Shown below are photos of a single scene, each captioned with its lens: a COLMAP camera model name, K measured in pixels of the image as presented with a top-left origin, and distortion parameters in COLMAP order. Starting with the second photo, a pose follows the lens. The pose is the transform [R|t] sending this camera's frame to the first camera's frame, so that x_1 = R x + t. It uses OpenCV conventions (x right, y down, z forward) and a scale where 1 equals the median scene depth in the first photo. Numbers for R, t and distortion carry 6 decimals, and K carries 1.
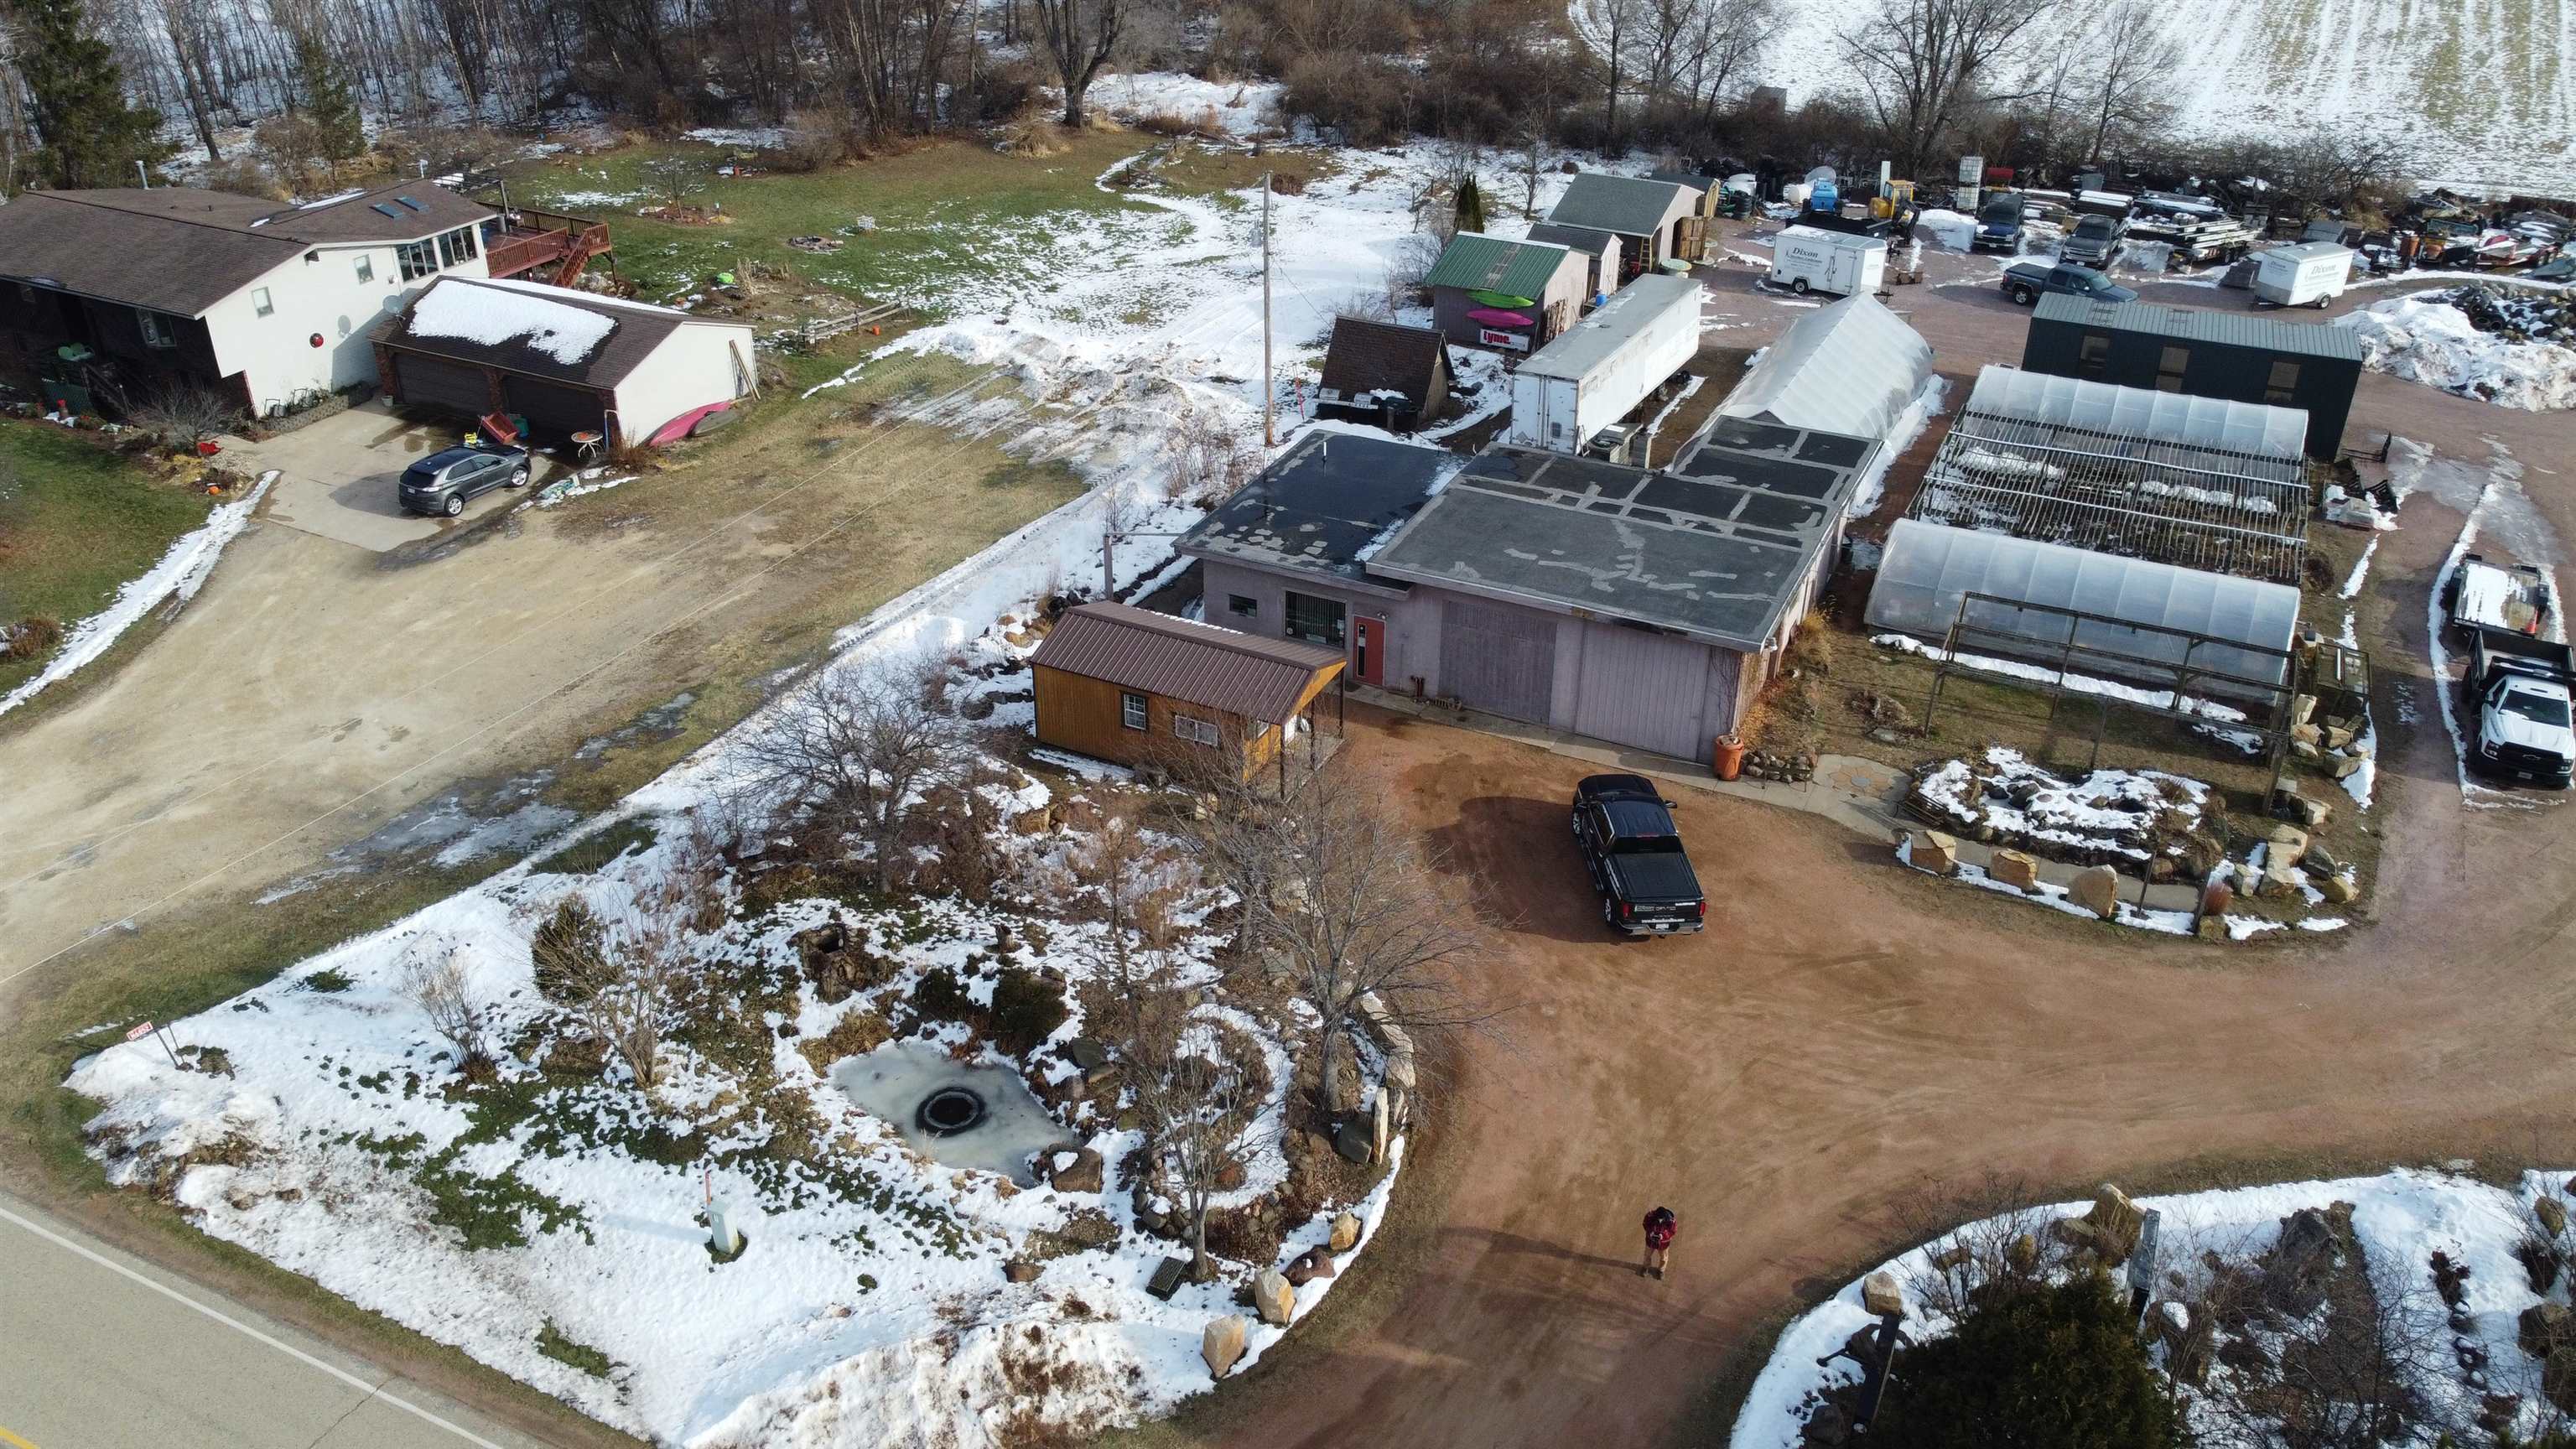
lens RADIAL K [[1949.8, 0, 1288.5], [0, 1949.8, 722.9], [0, 0, 1]] dist [0.000286, -0.001220]
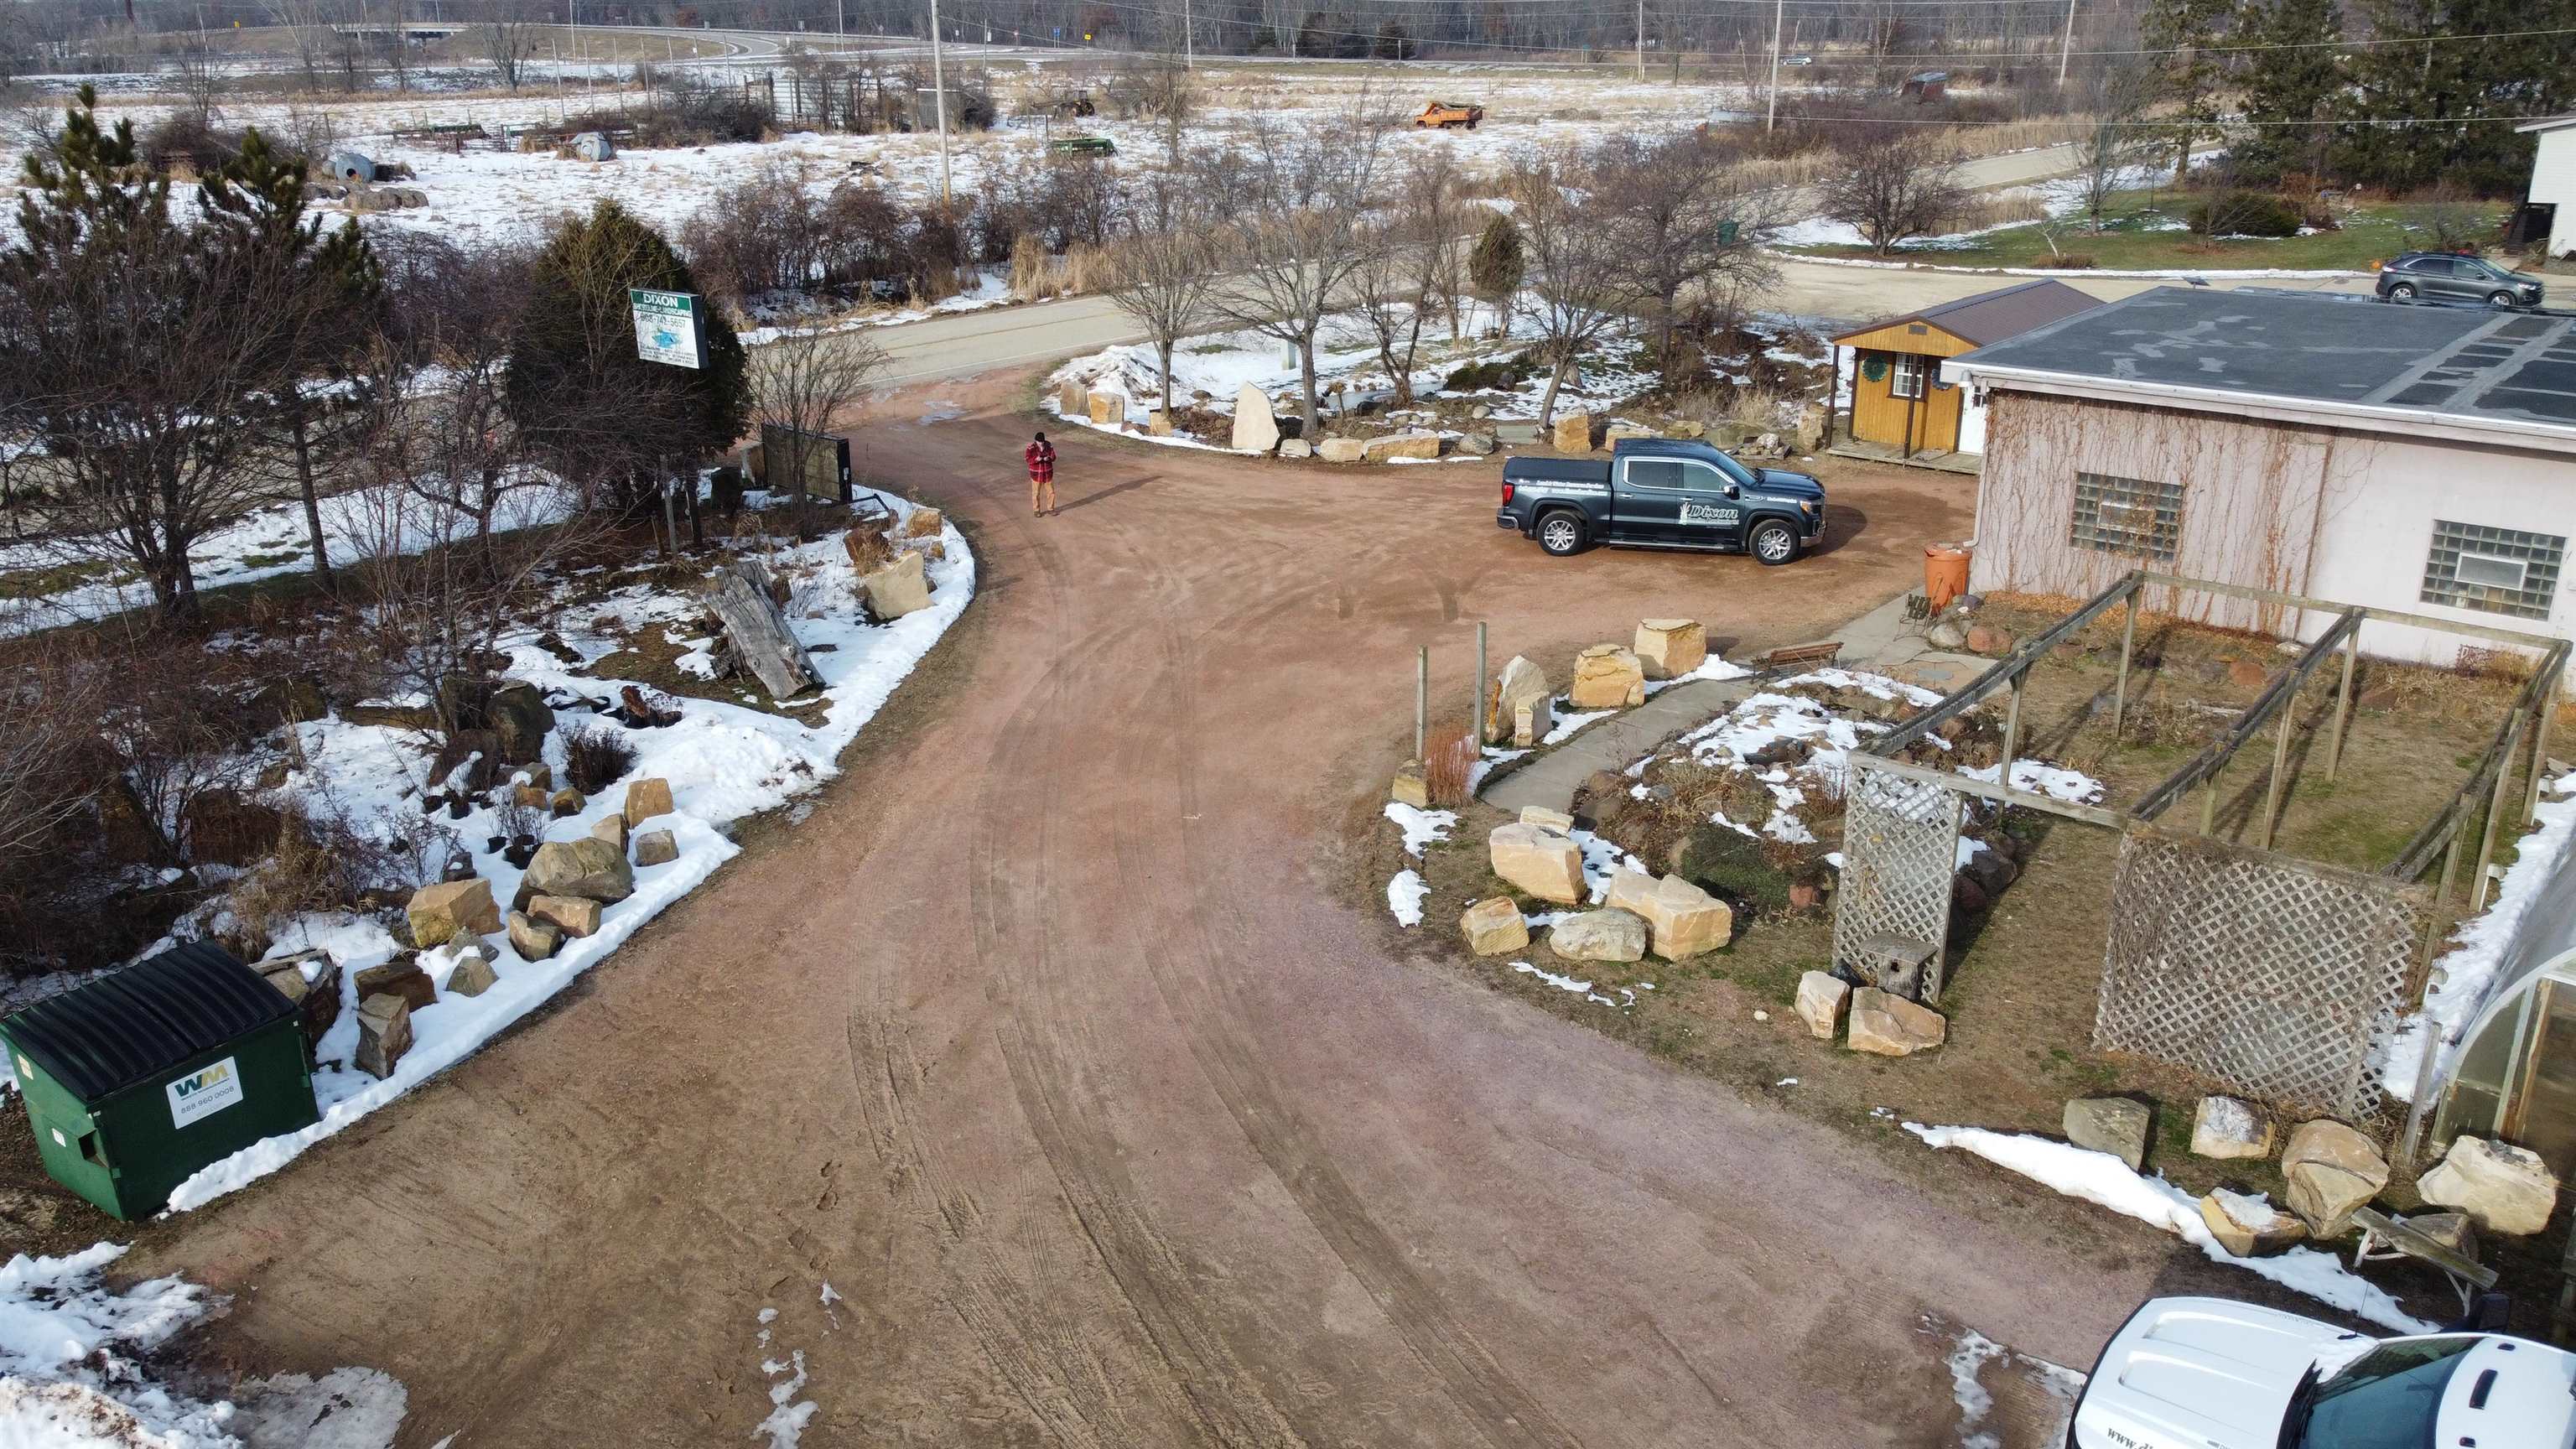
lens RADIAL K [[1949.8, 0, 1280.6], [0, 1949.8, 717.0], [0, 0, 1]] dist [0.000286, -0.001220]
pose [[-0.248183, 0.326935, -0.911876, 0.733512], [-0.475259, 0.779160, 0.408702, -0.086641], [0.844117, 0.534811, -0.037995, 0.737443]]
